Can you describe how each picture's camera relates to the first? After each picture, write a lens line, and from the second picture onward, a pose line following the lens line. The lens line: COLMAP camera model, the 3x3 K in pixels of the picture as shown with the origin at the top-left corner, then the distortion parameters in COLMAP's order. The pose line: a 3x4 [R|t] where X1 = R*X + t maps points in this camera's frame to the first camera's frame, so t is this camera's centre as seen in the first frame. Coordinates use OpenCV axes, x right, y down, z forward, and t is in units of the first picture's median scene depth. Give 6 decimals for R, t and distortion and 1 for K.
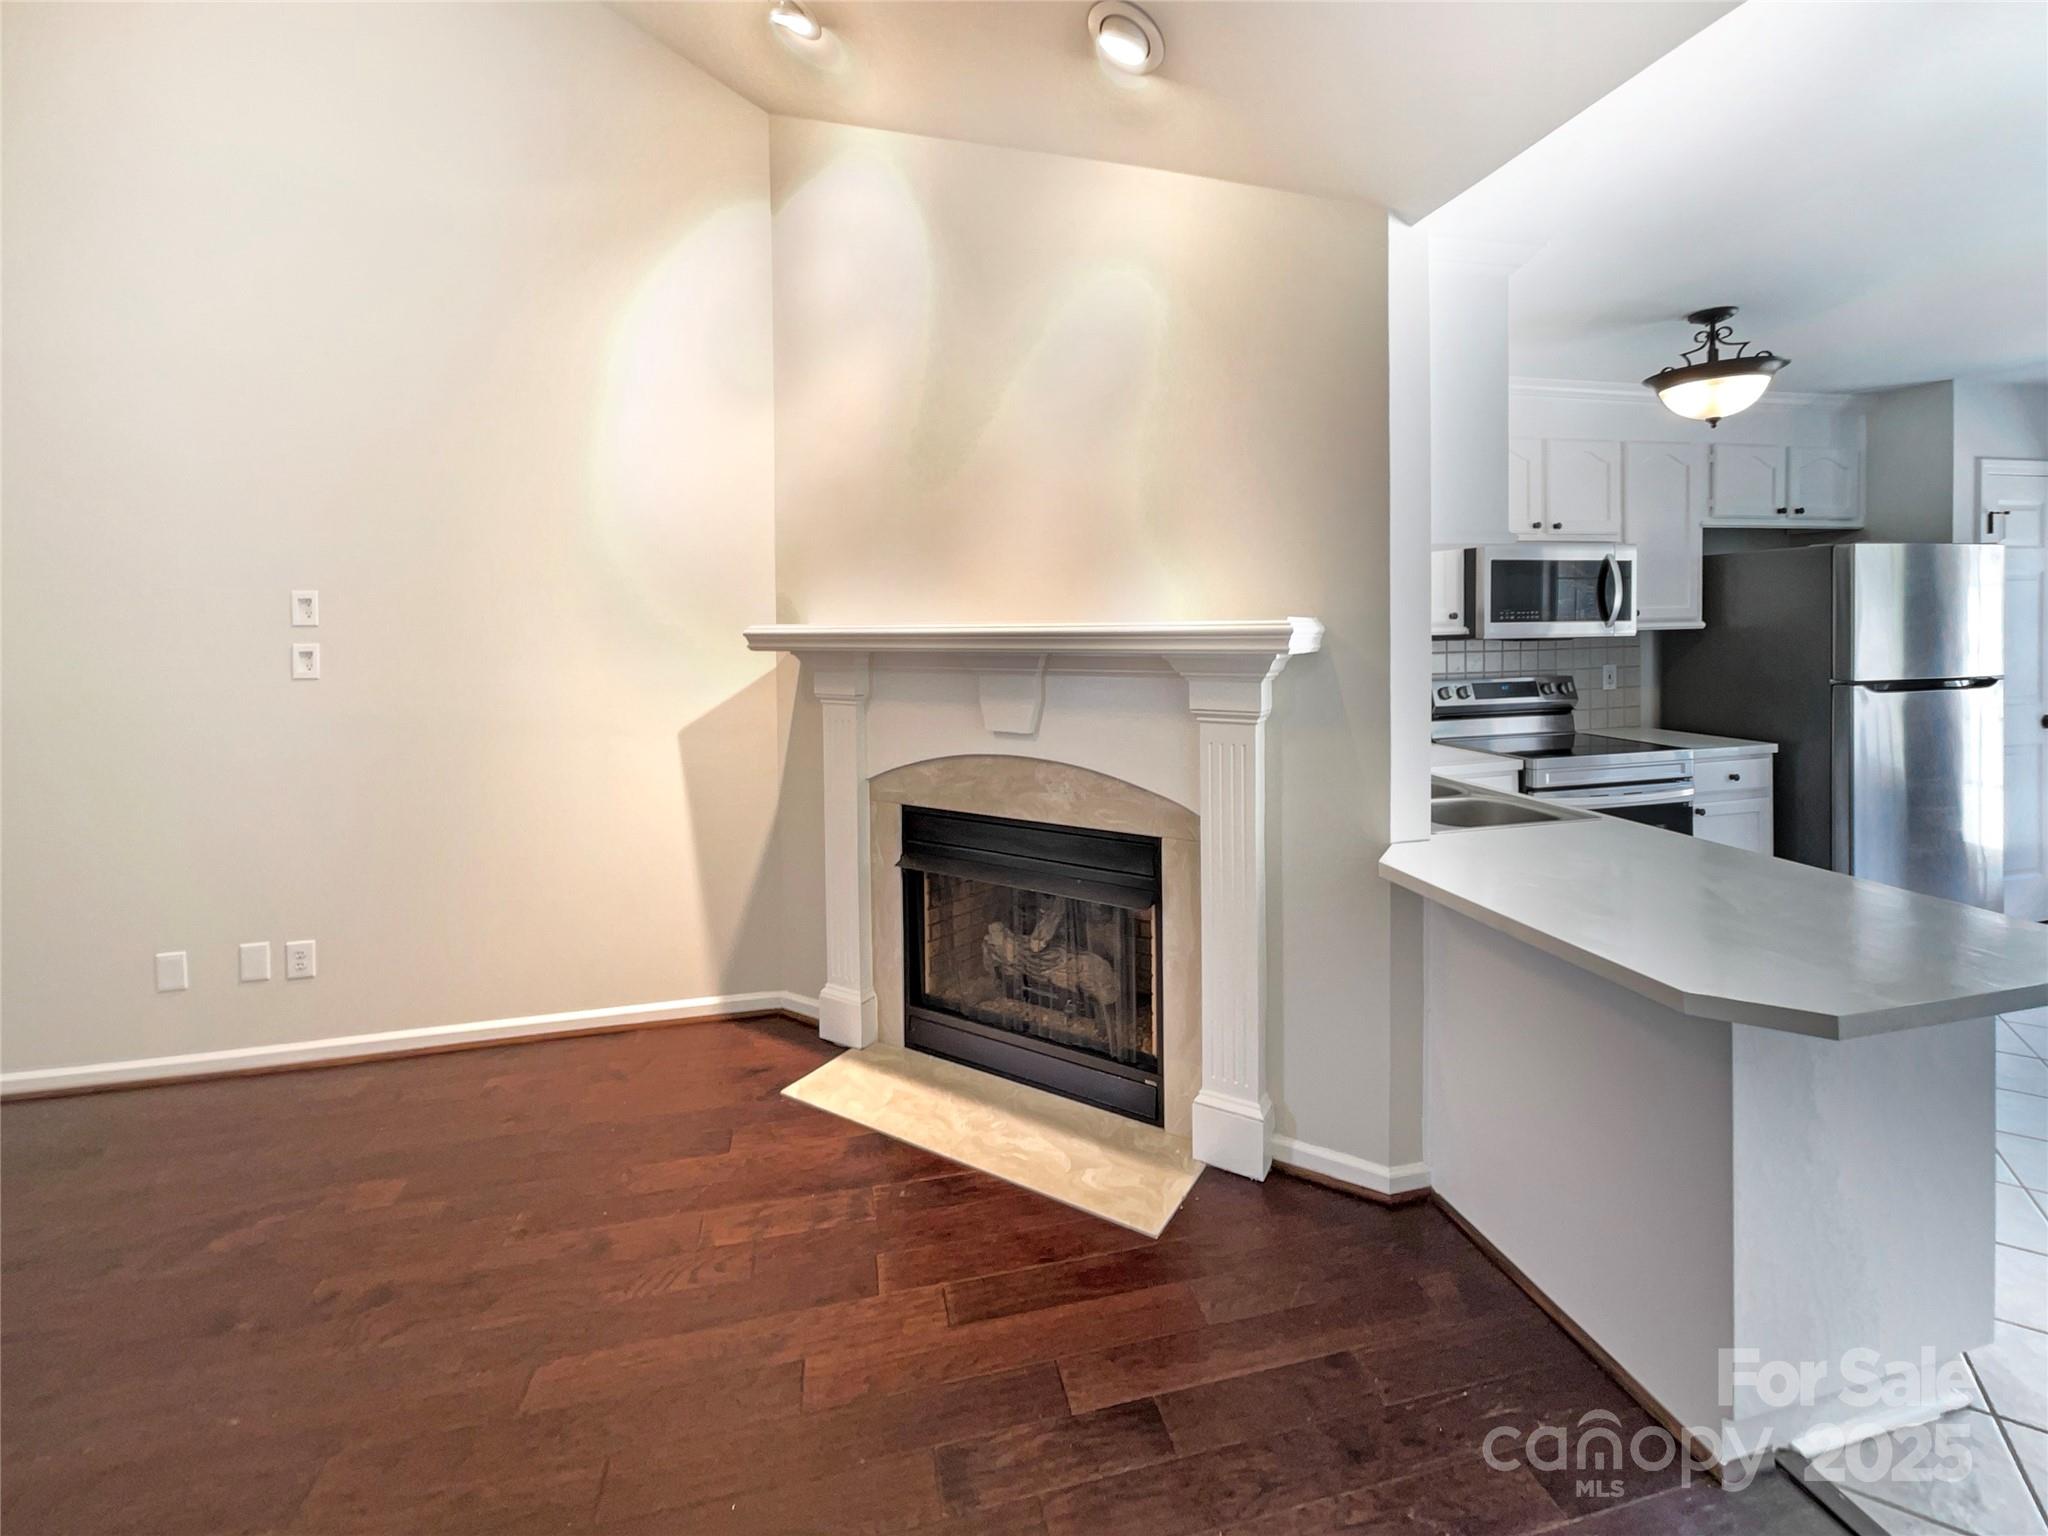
lens RADIAL K [[835.8, 0, 1047.2], [0, 835.8, 645.7], [0, 0, 1]] dist [-0.003174, 0.000606]
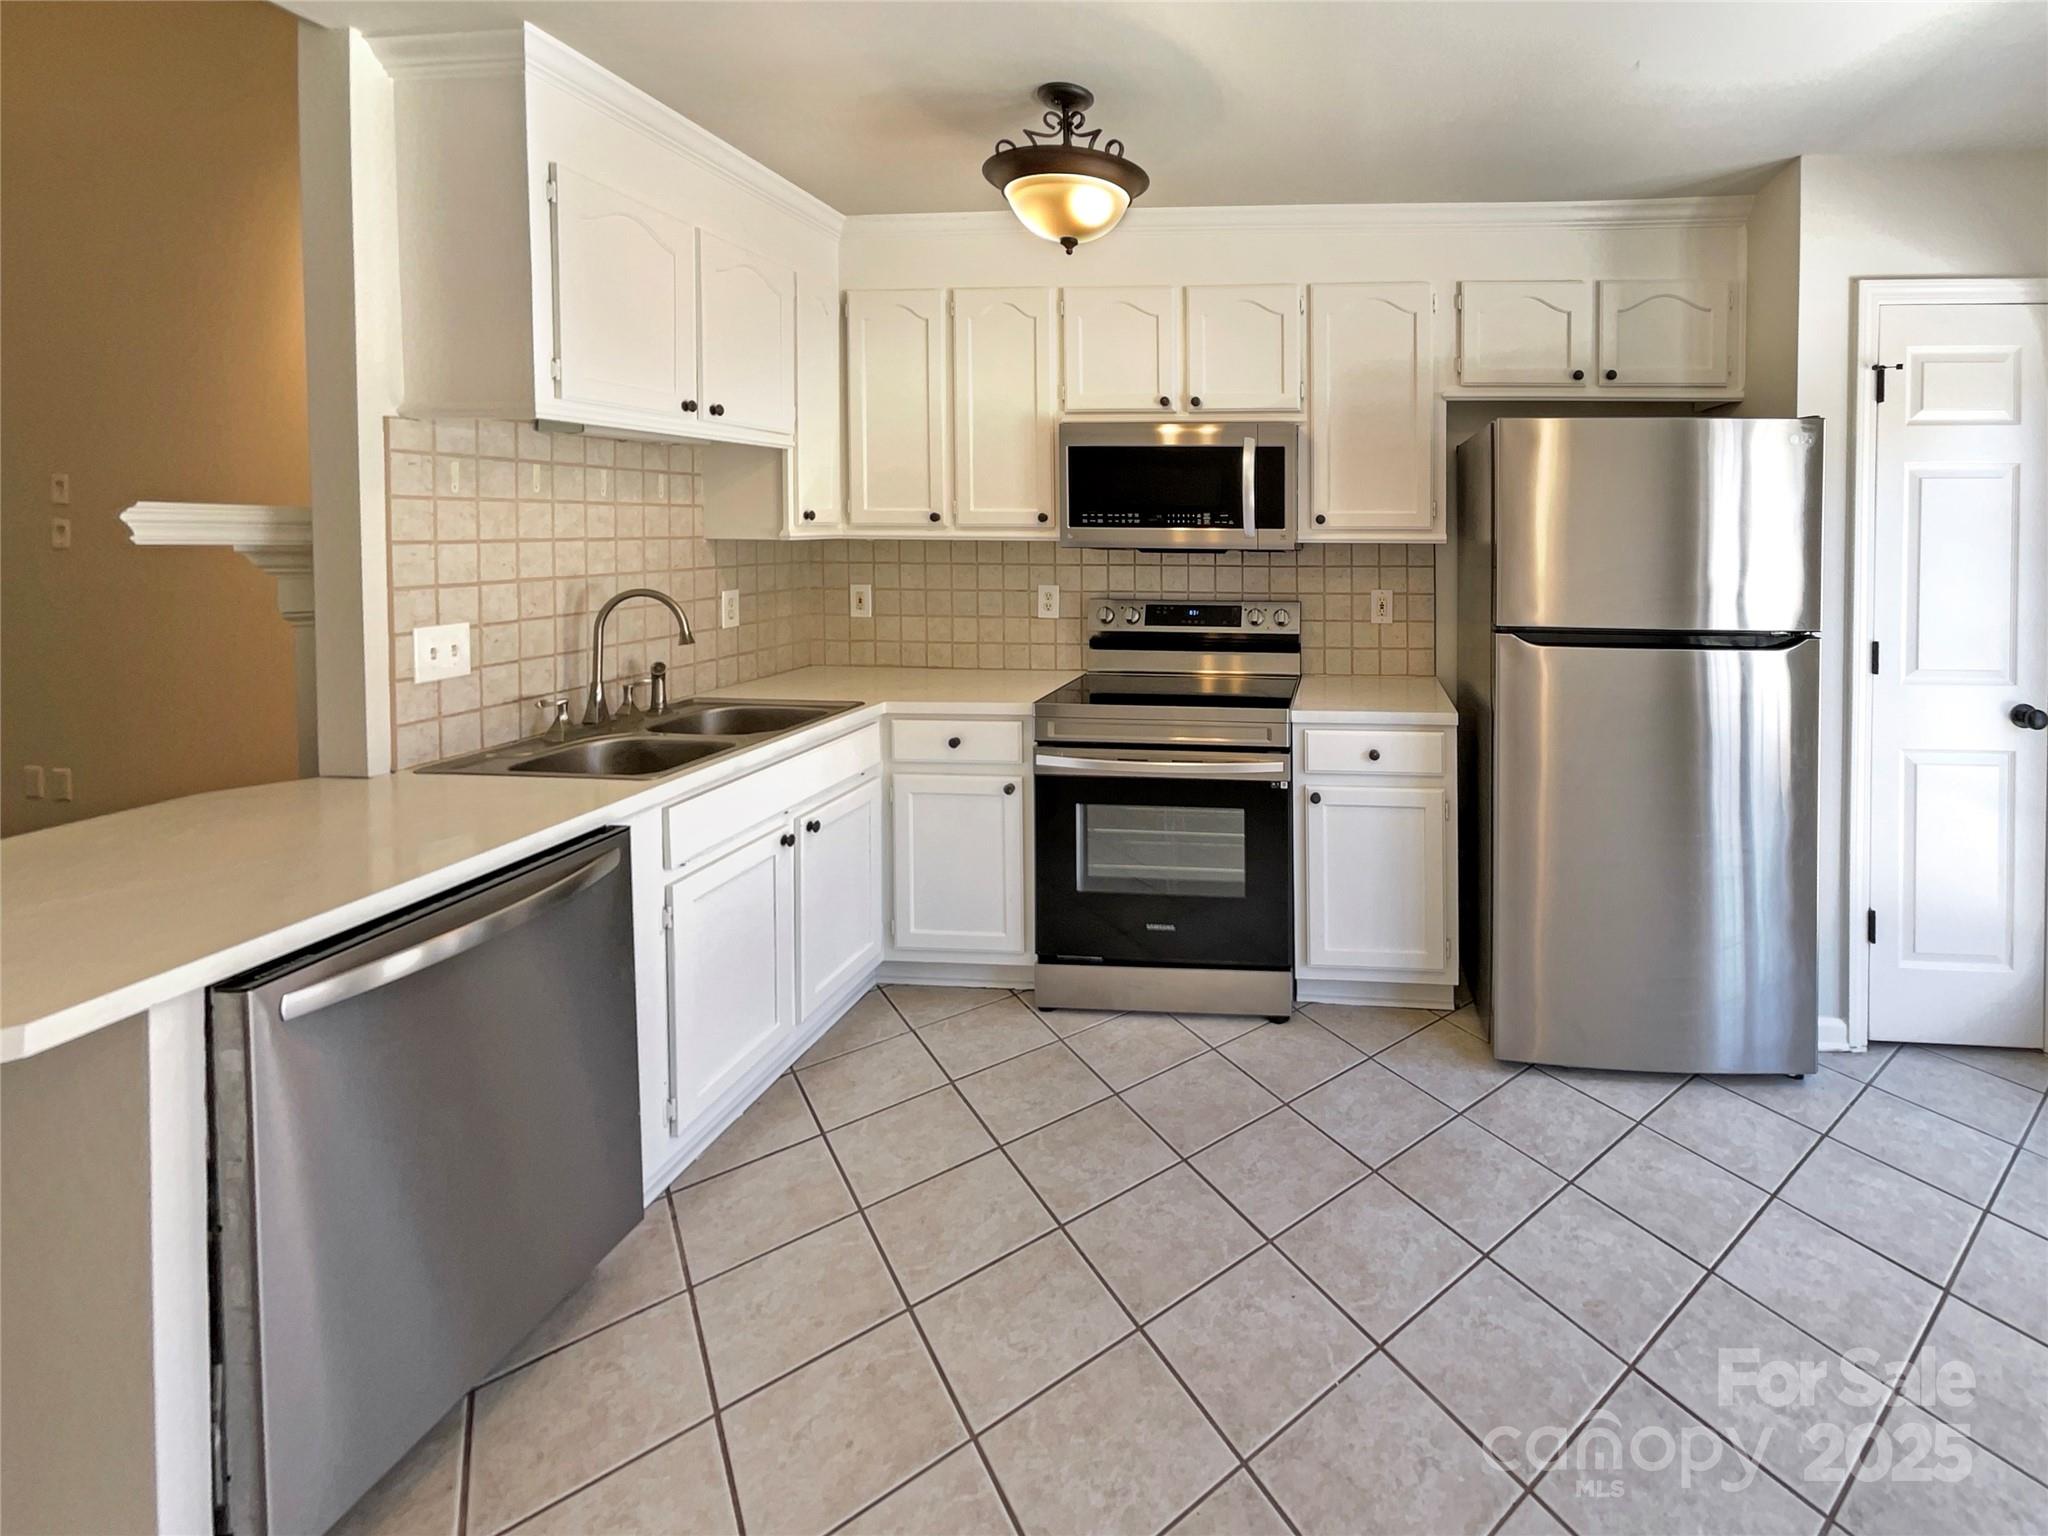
lens RADIAL K [[880.8, 0, 1210.9], [0, 880.8, 546.1], [0, 0, 1]] dist [-0.000505, -0.000288]
pose [[0.955523, 0.029478, -0.293440, 0.844314], [-0.031003, 0.999519, -0.000546, -0.012151], [0.293283, 0.009619, 0.955977, 0.234106]]
